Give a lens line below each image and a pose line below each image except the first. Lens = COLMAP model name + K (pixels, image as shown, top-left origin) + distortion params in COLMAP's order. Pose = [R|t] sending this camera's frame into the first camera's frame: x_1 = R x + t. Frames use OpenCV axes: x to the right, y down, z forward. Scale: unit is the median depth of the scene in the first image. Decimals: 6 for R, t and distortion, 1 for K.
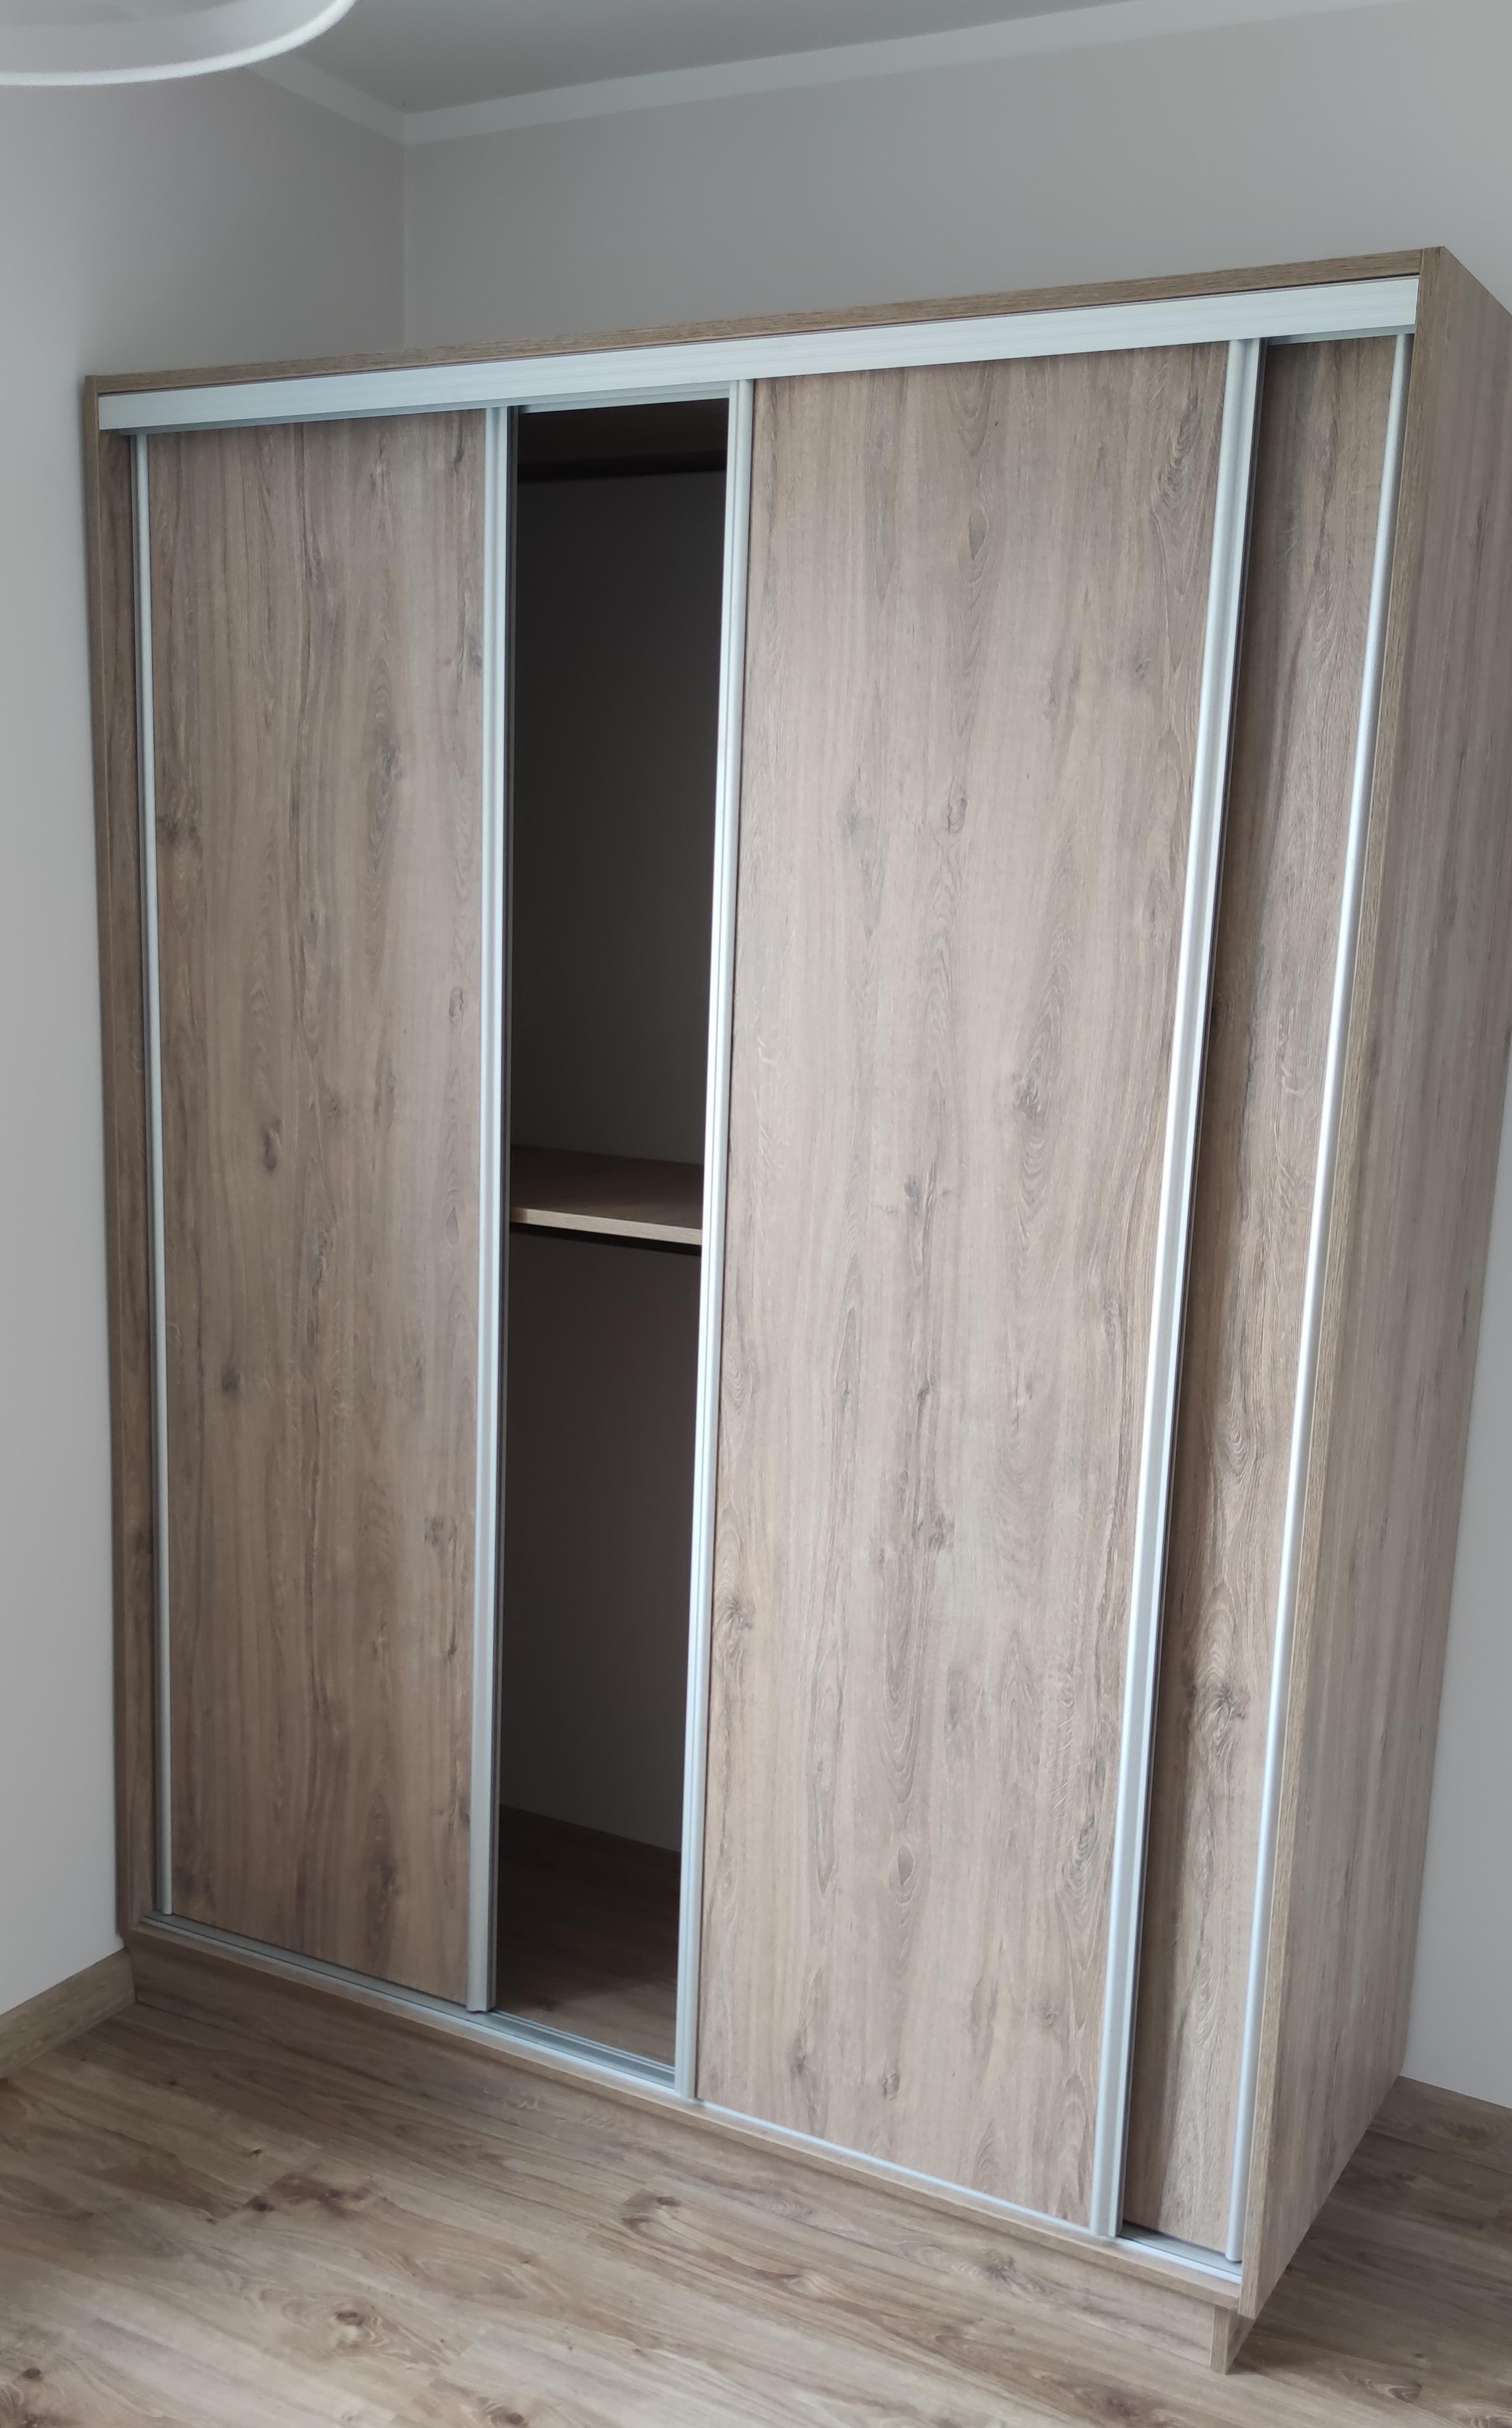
lens RADIAL K [[1704.6, 0, 755.0], [0, 1704.6, 1213.7], [0, 0, 1]] dist [0.021823, 0.008365]
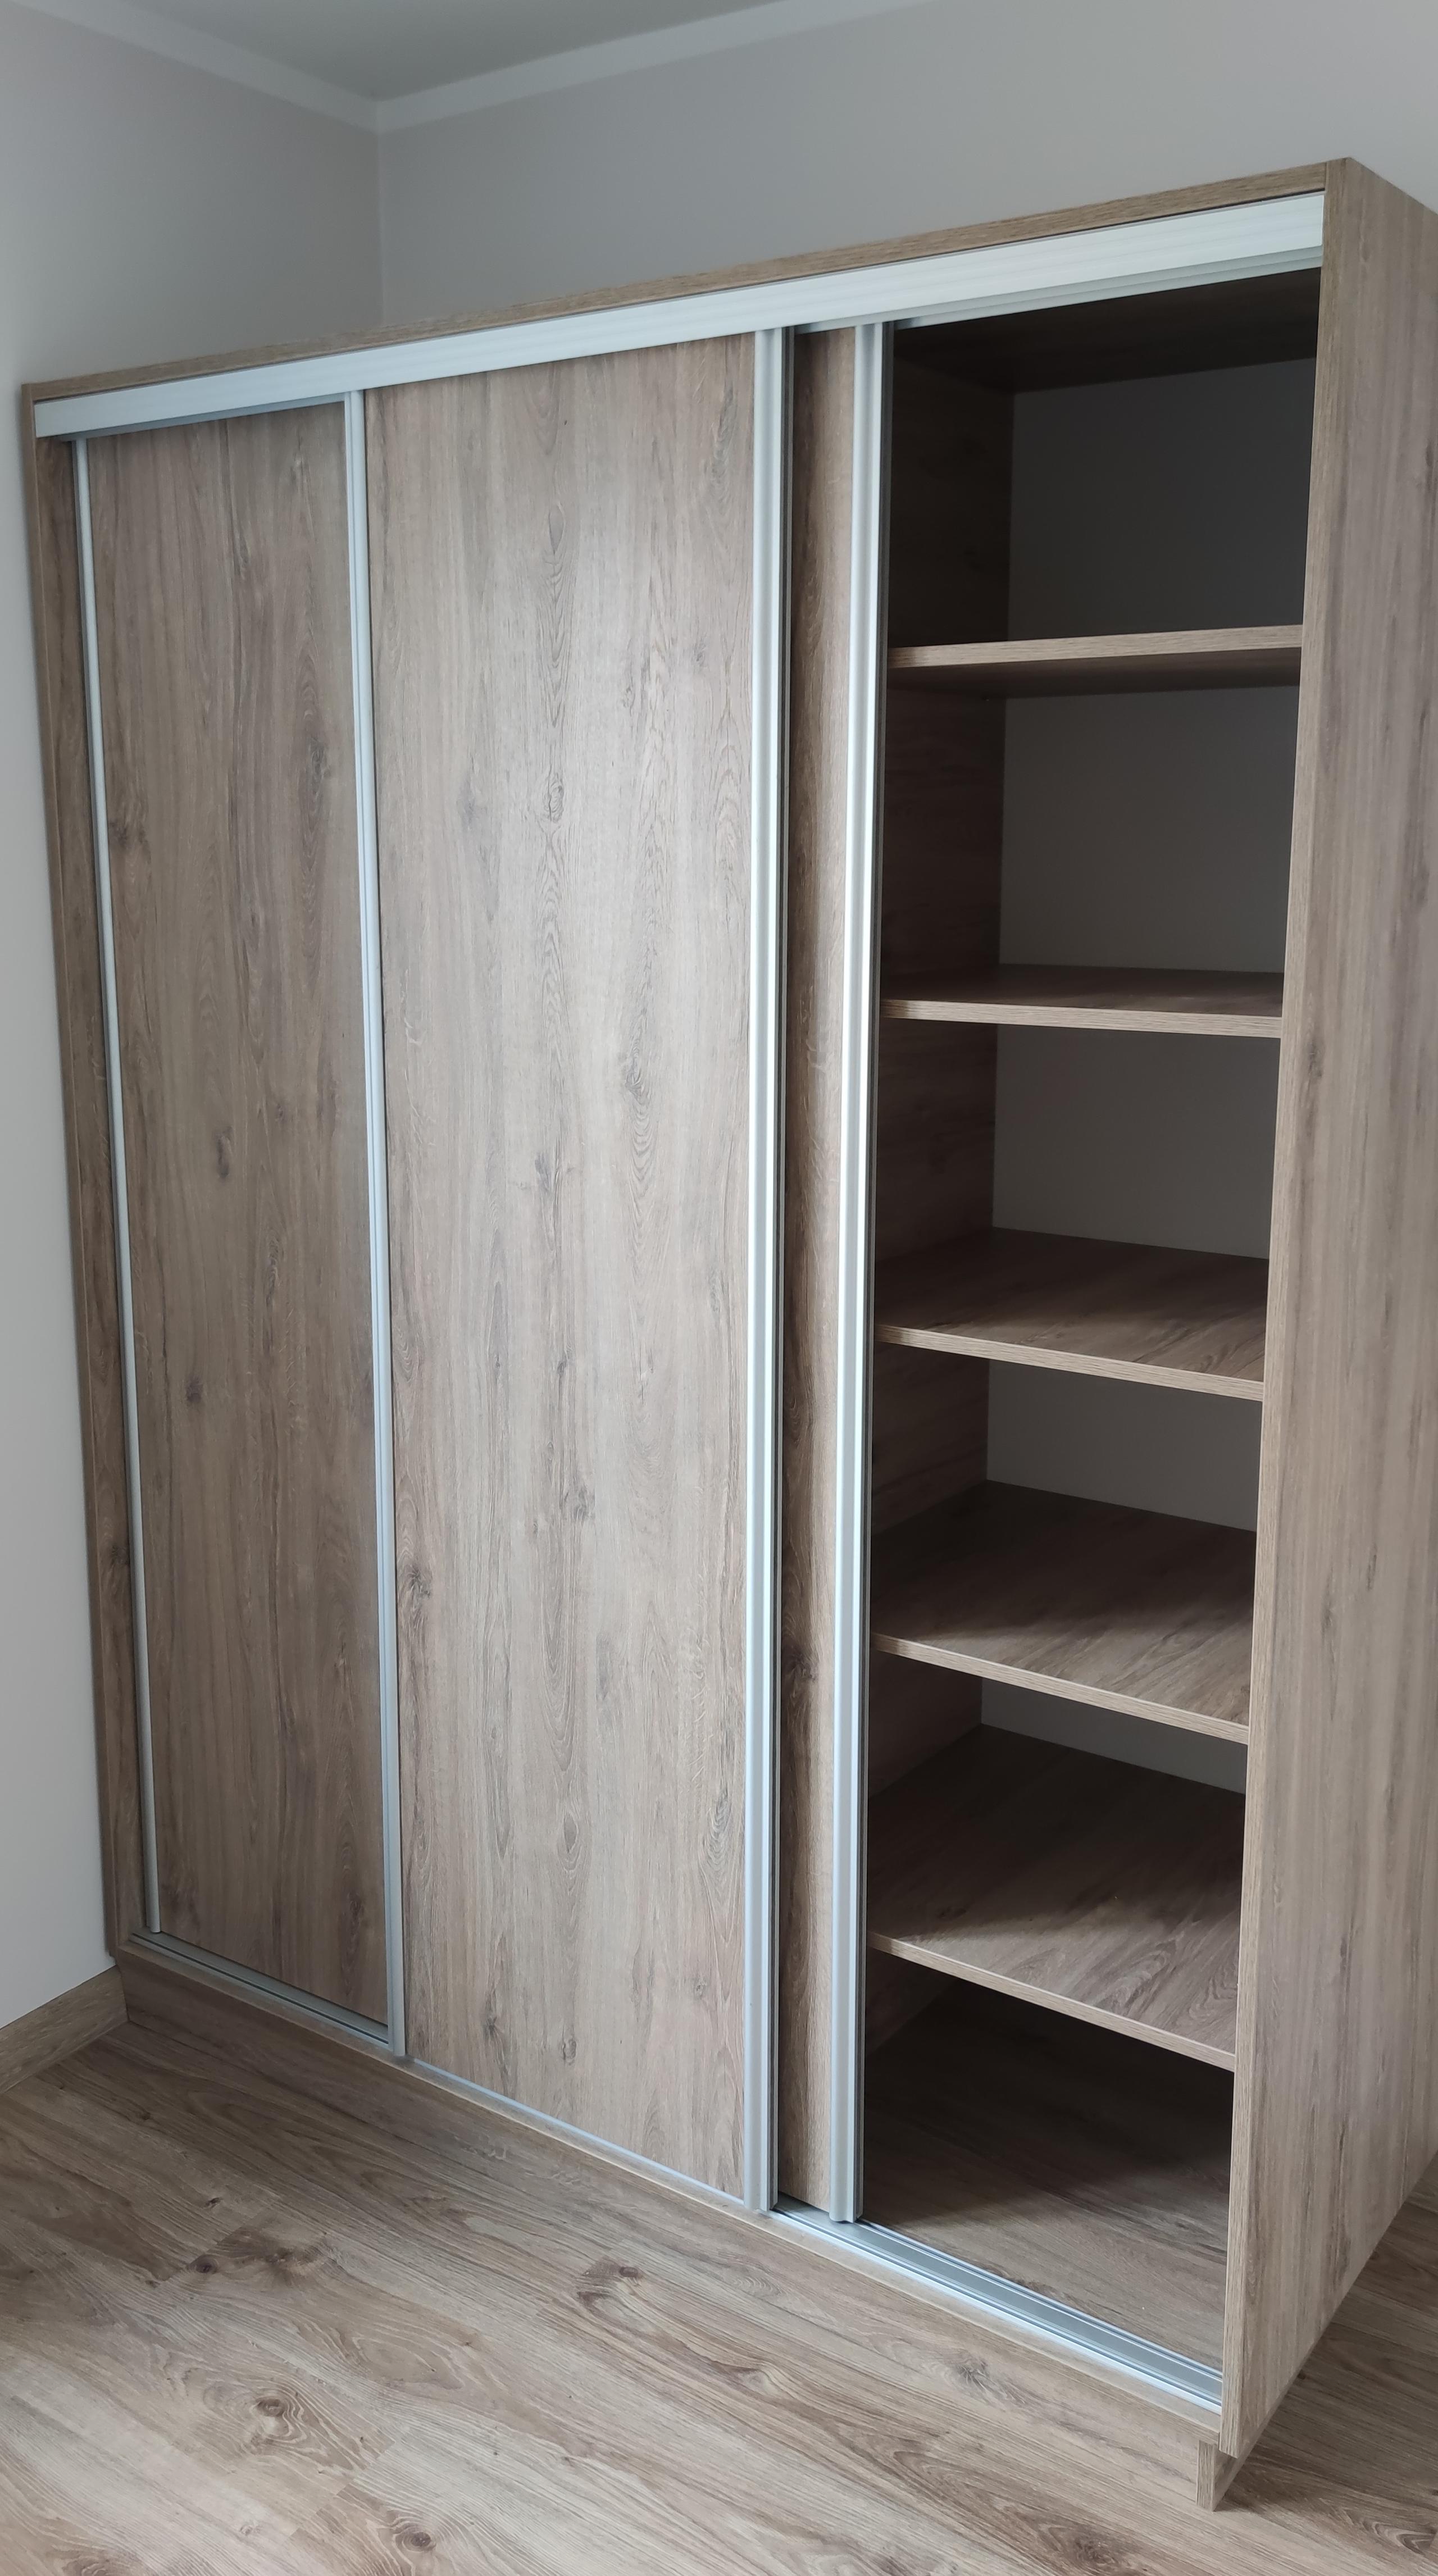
lens RADIAL K [[1962.7, 0, 719.5], [0, 1962.7, 1293.1], [0, 0, 1]] dist [0.032436, 0.015080]
pose [[0.985249, 0.016731, -0.170309, 0.242717], [-0.014580, 0.999798, 0.013869, 0.026480], [0.170507, -0.011181, 0.985293, -0.092430]]
